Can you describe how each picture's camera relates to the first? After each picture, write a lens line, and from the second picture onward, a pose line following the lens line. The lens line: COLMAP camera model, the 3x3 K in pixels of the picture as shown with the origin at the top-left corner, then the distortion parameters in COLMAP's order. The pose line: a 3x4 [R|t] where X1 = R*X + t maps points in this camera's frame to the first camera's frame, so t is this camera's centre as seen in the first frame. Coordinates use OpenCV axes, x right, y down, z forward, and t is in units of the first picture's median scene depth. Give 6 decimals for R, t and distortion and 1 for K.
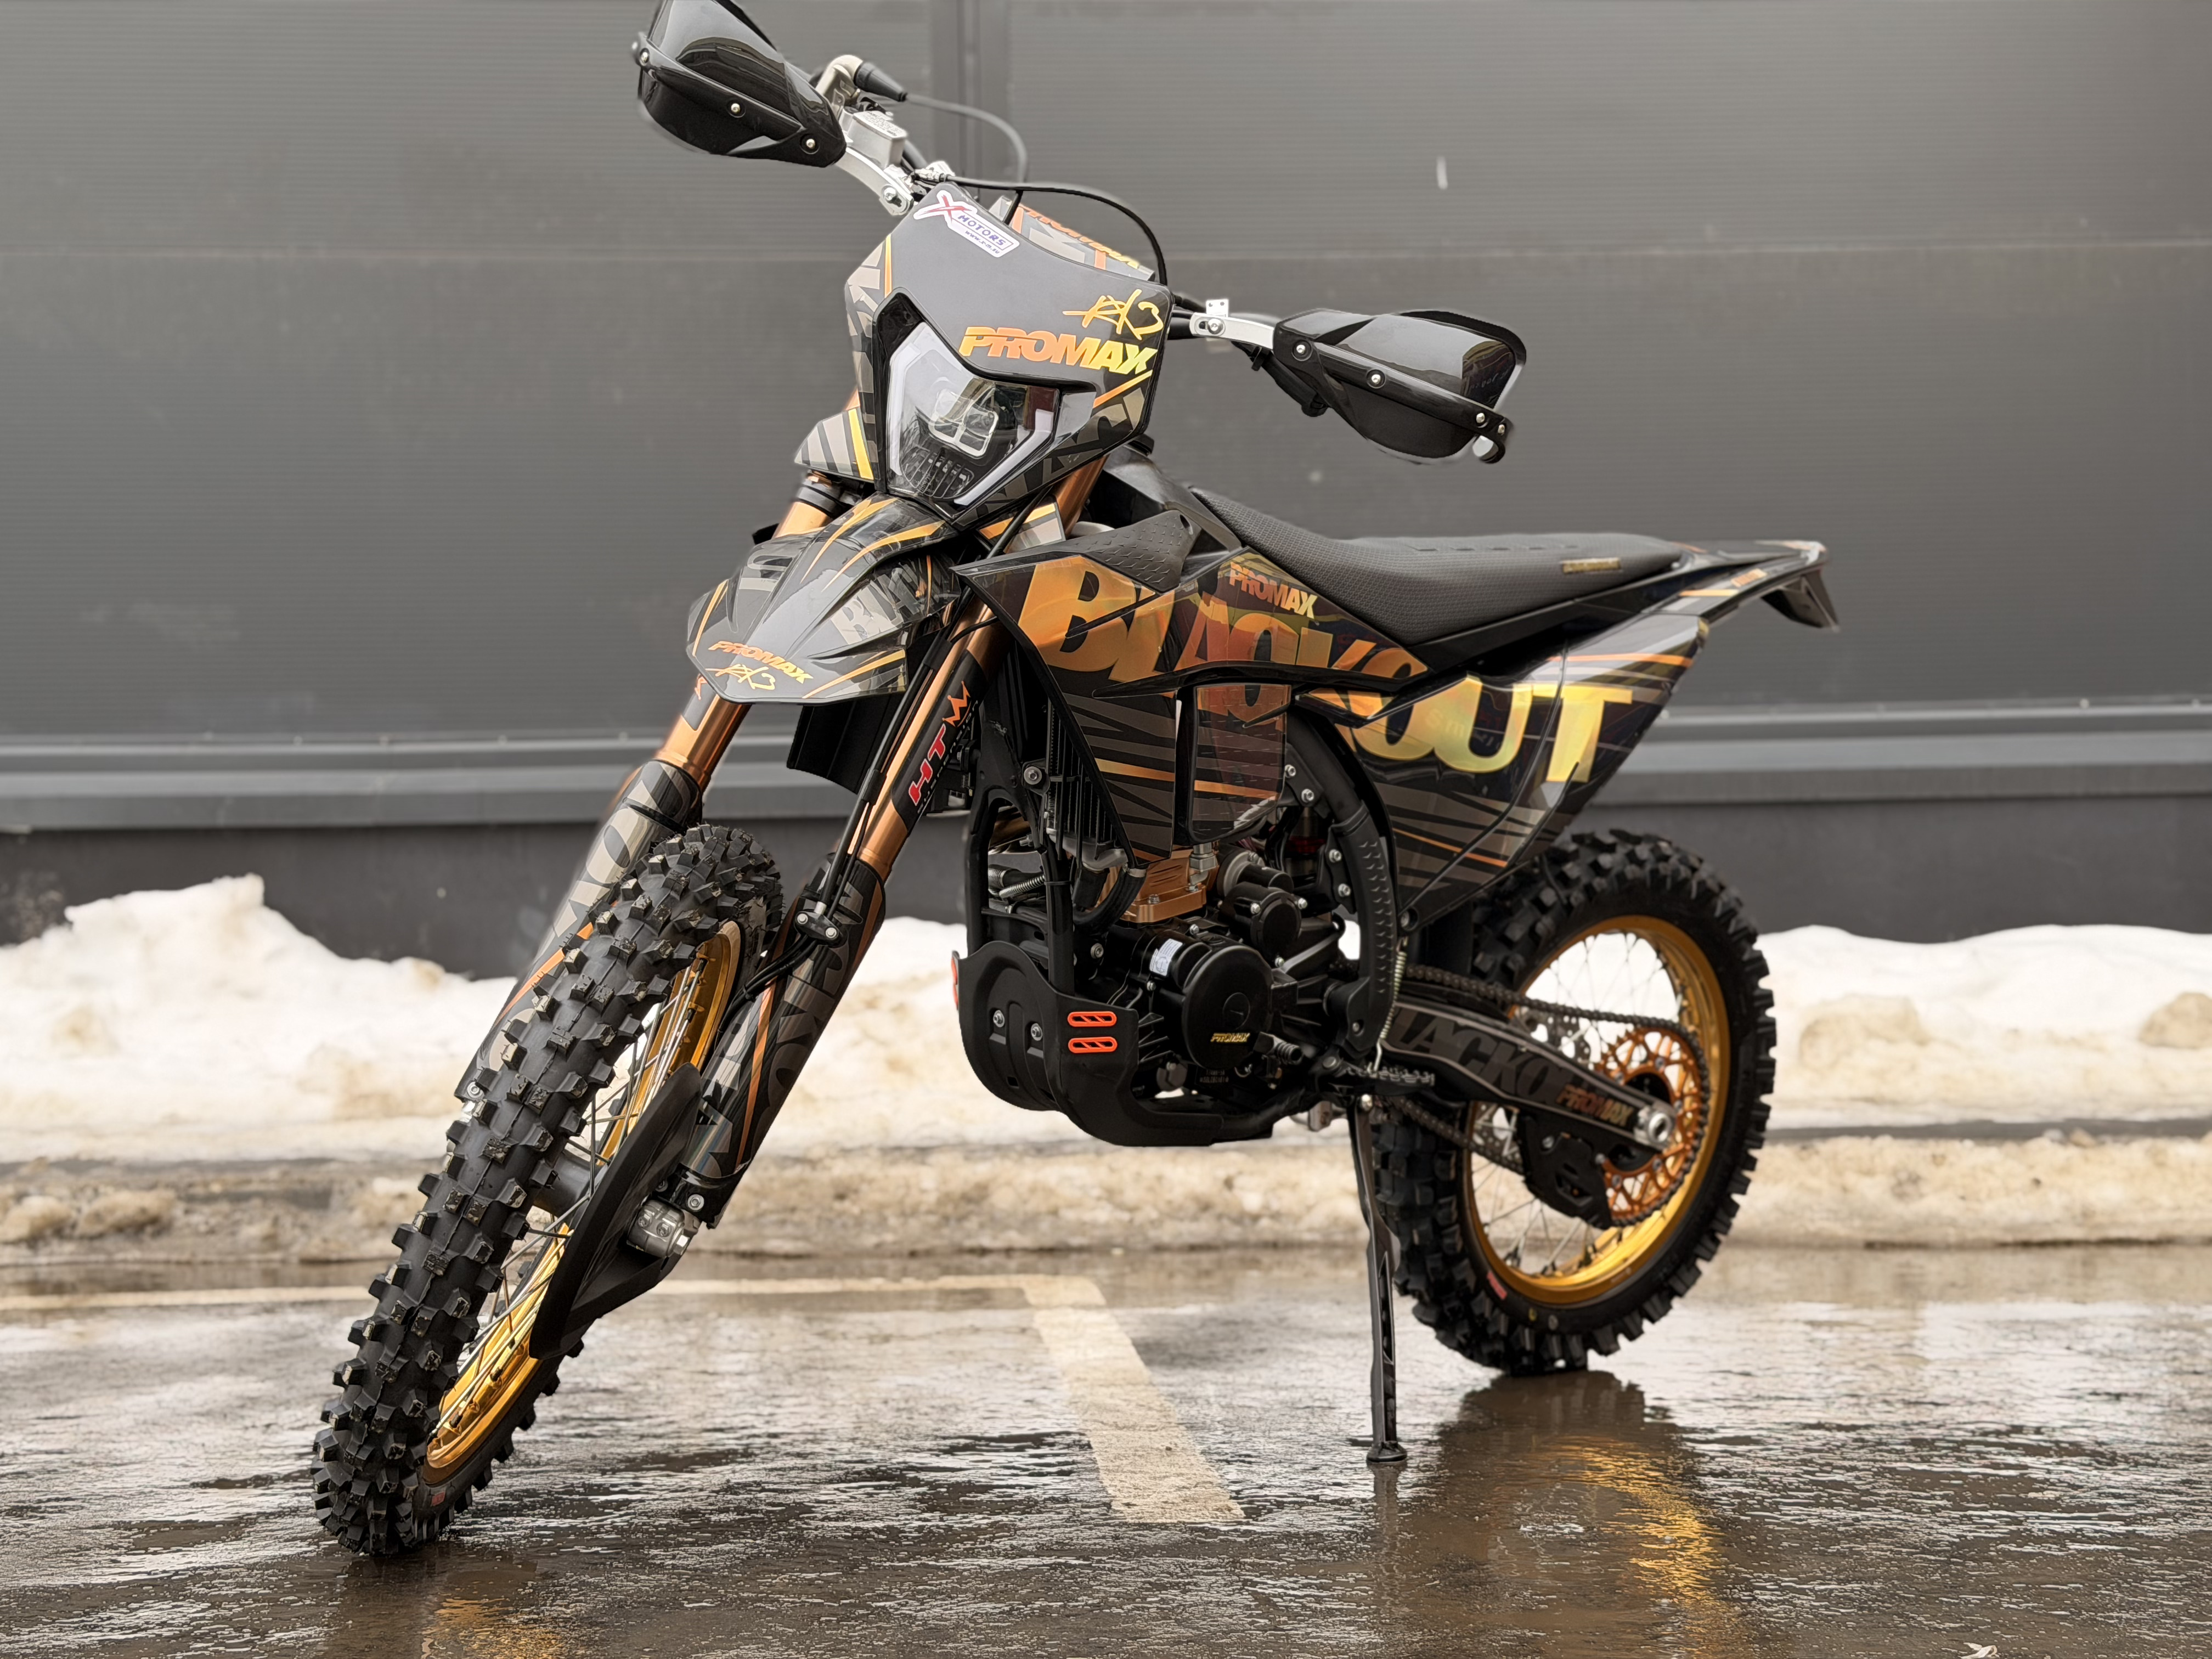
lens RADIAL K [[3171.4, 0, 1106.0], [0, 3171.4, 829.5], [0, 0, 1]] dist [0.149558, 0.046185]
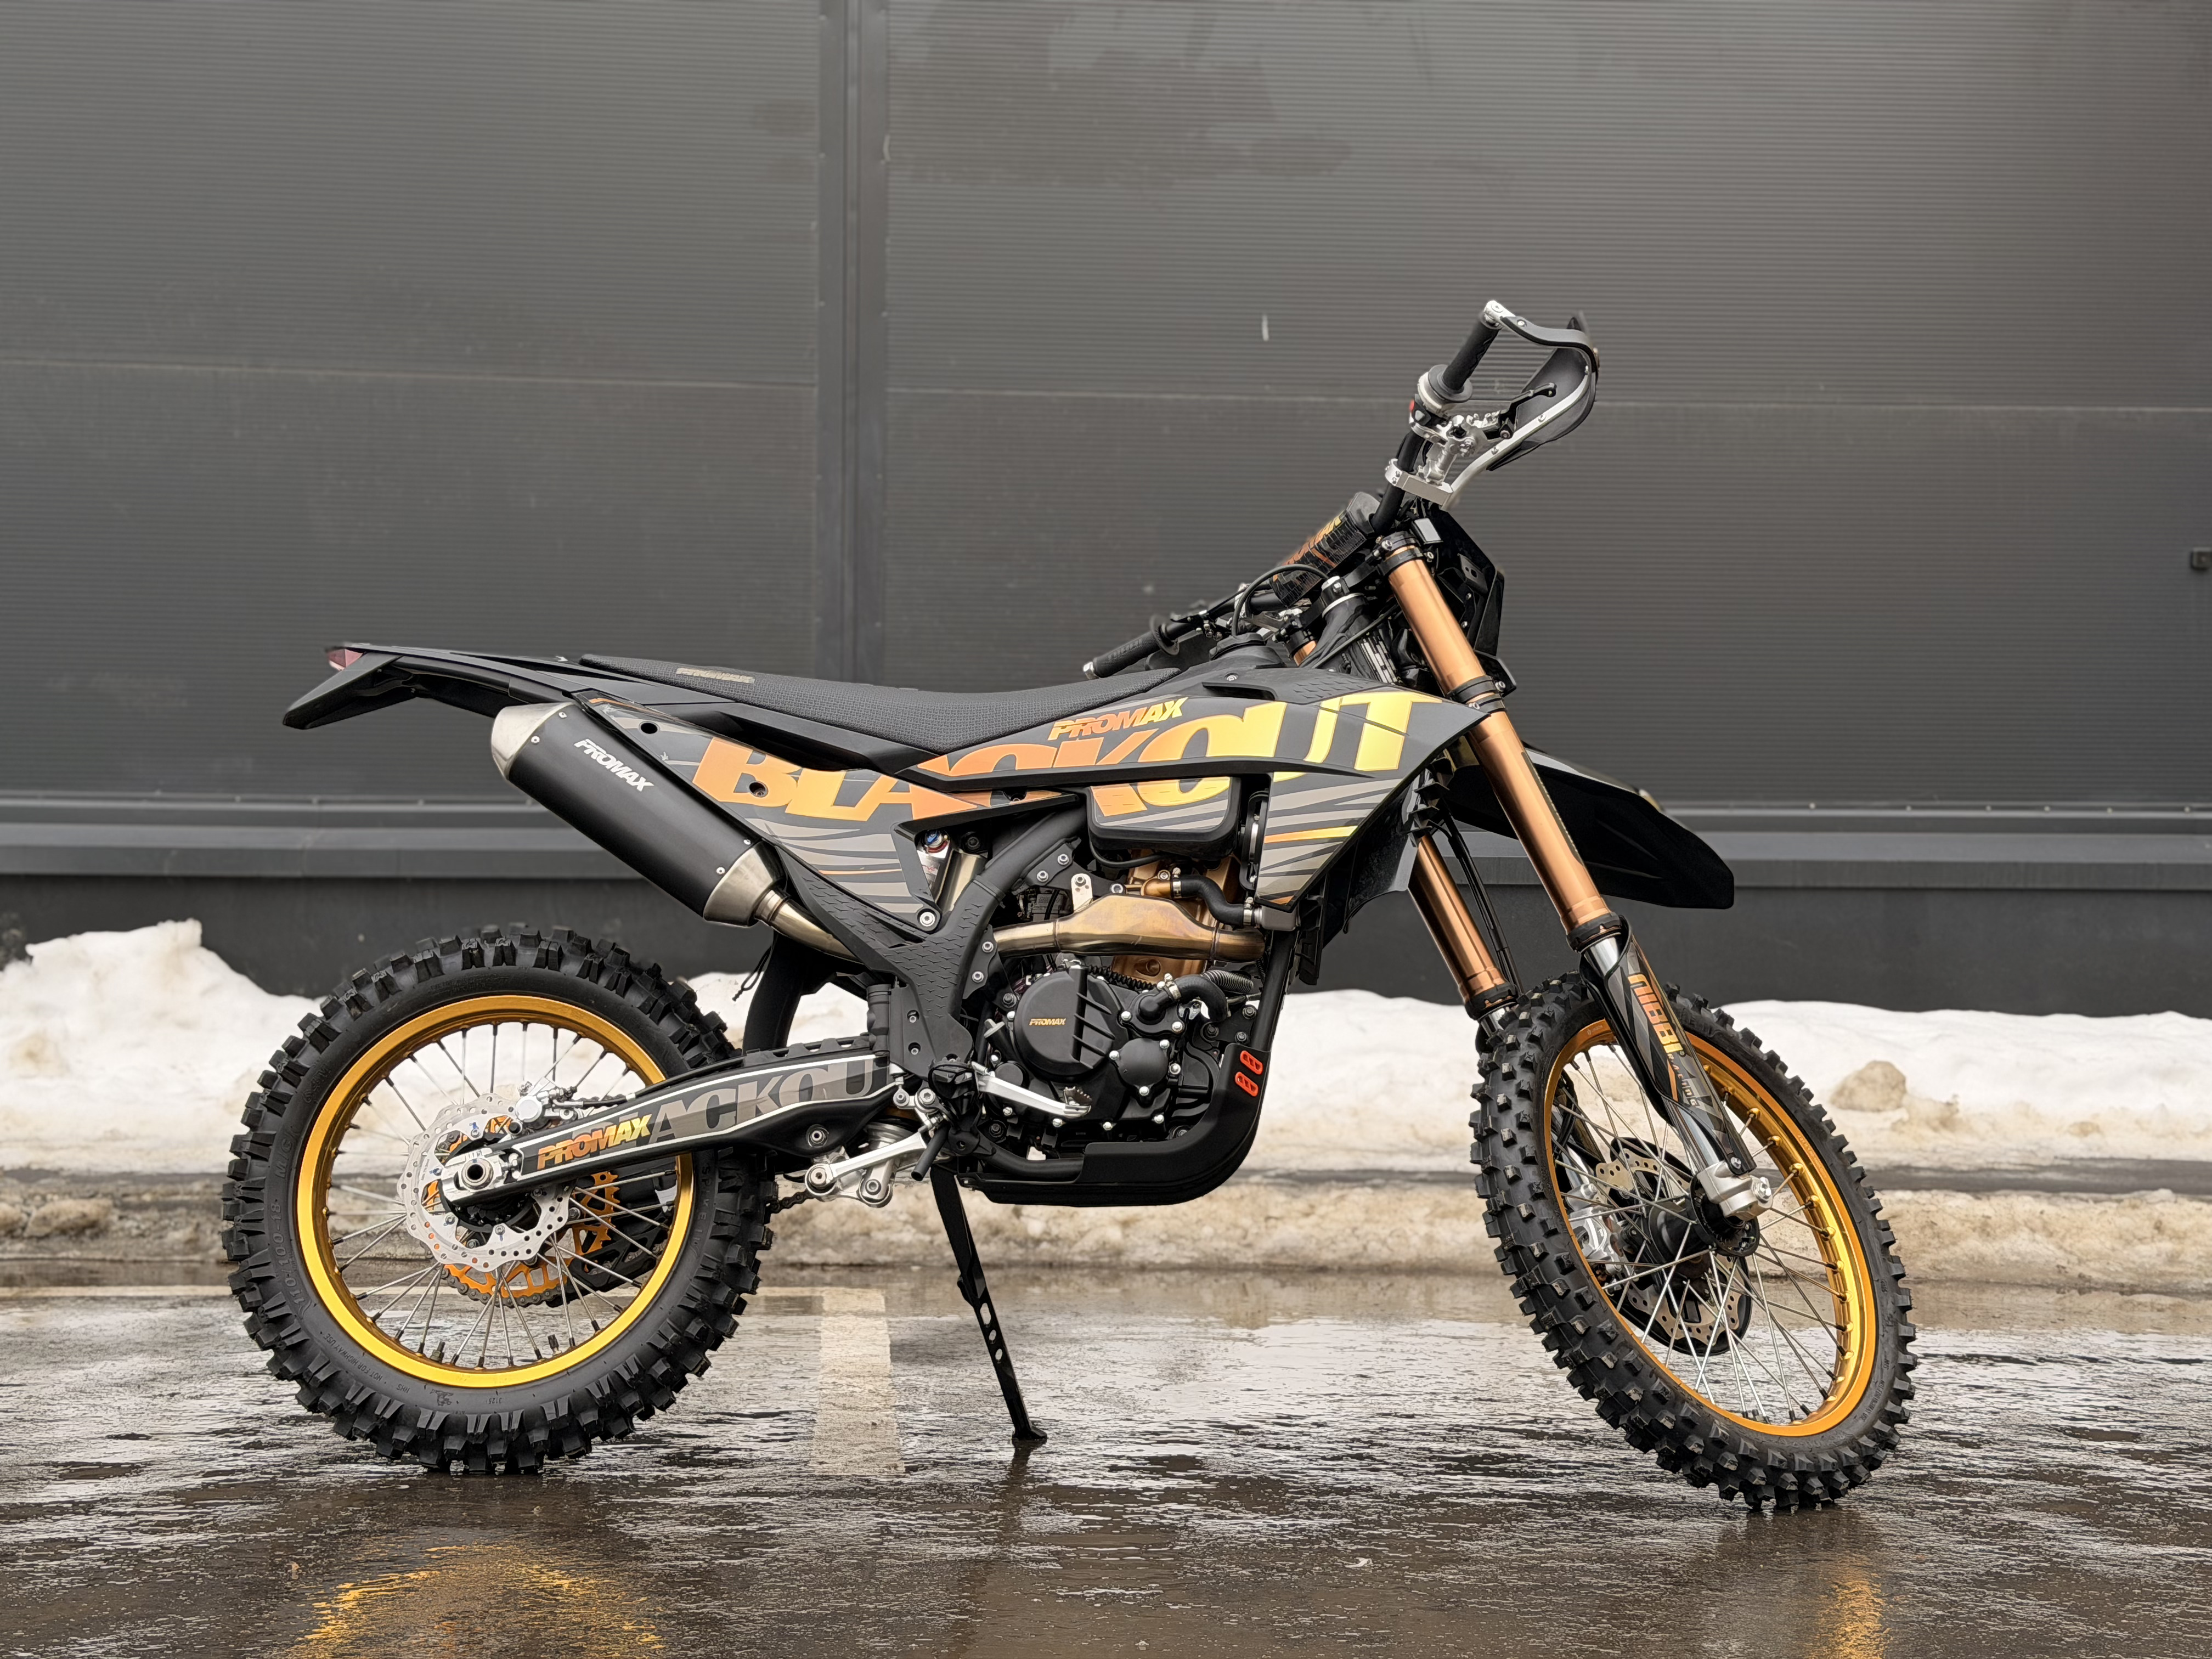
lens RADIAL K [[3059.7, 0, 1115.4], [0, 3059.7, 834.4], [0, 0, 1]] dist [0.165206, -0.123802]
pose [[0.999416, 0.025716, 0.022489, 0.047263], [-0.025550, 0.999645, -0.007600, -0.021469], [-0.022676, 0.007021, 0.999718, -0.143289]]
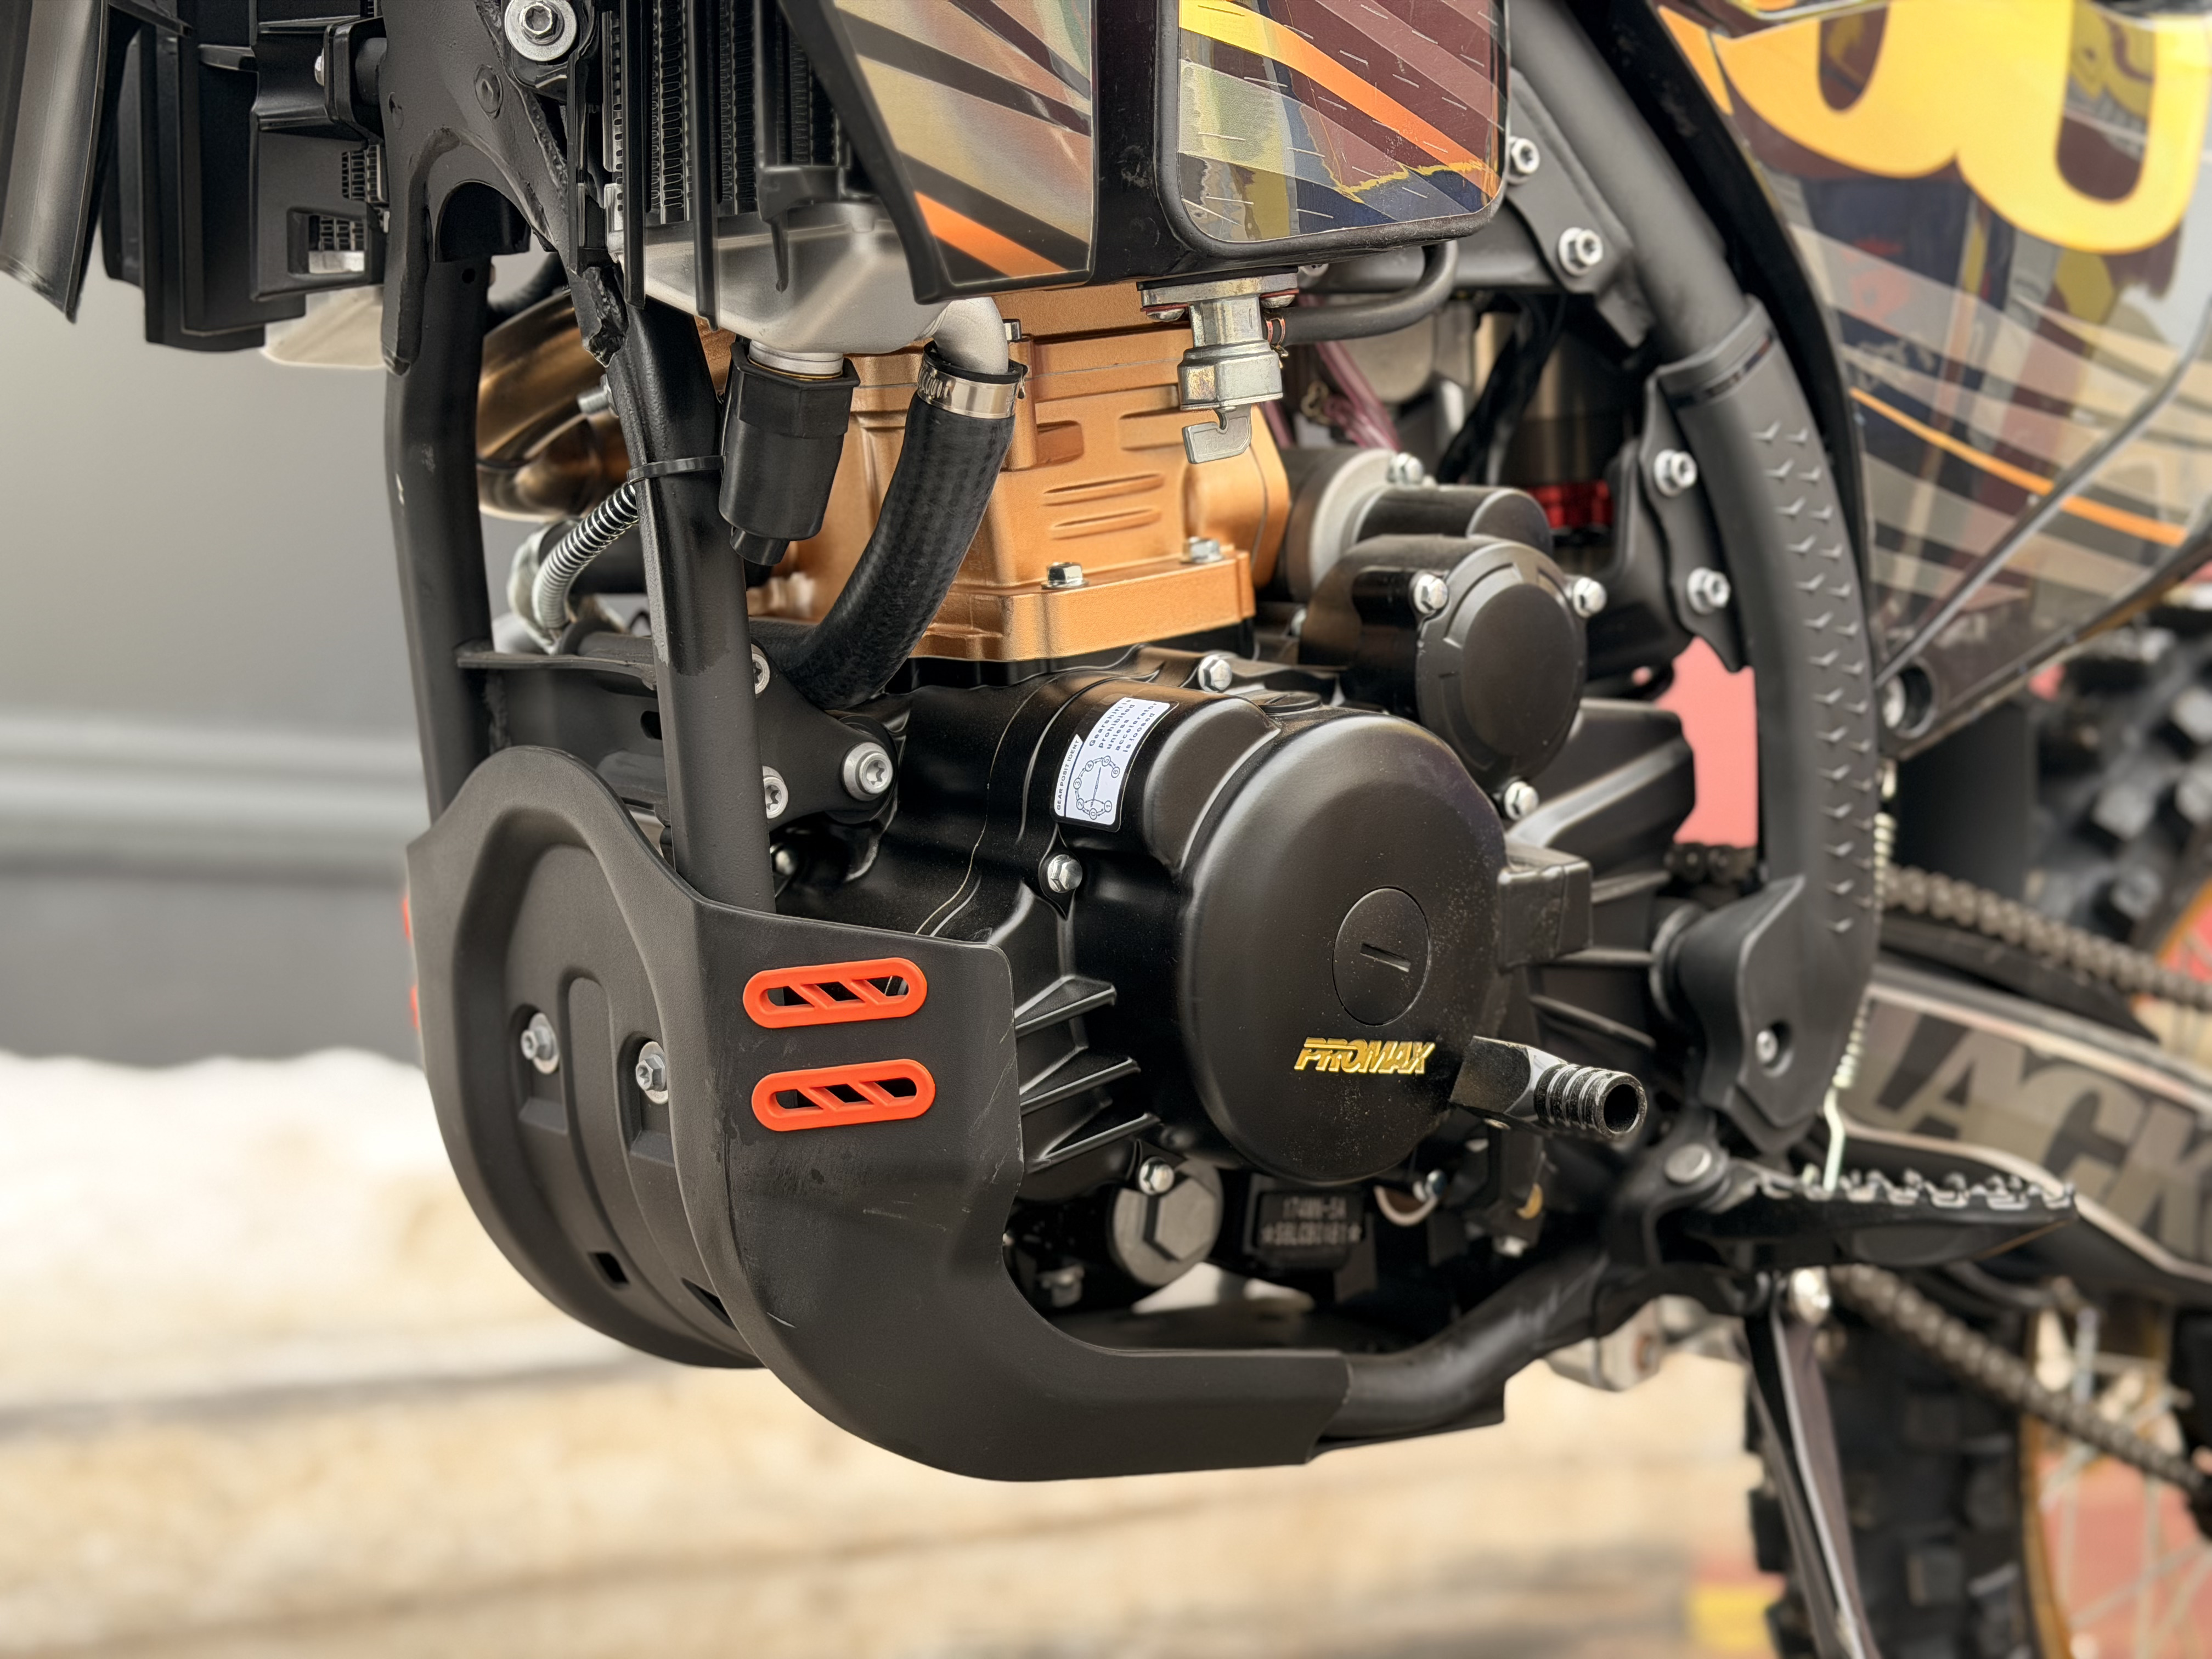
lens RADIAL K [[3059.7, 0, 1115.4], [0, 3059.7, 834.4], [0, 0, 1]] dist [0.165206, -0.123802]
pose [[0.998686, -0.048997, -0.015000, 0.020656], [0.047491, 0.994978, -0.088105, 0.063081], [0.019241, 0.087277, 0.995998, 0.676269]]
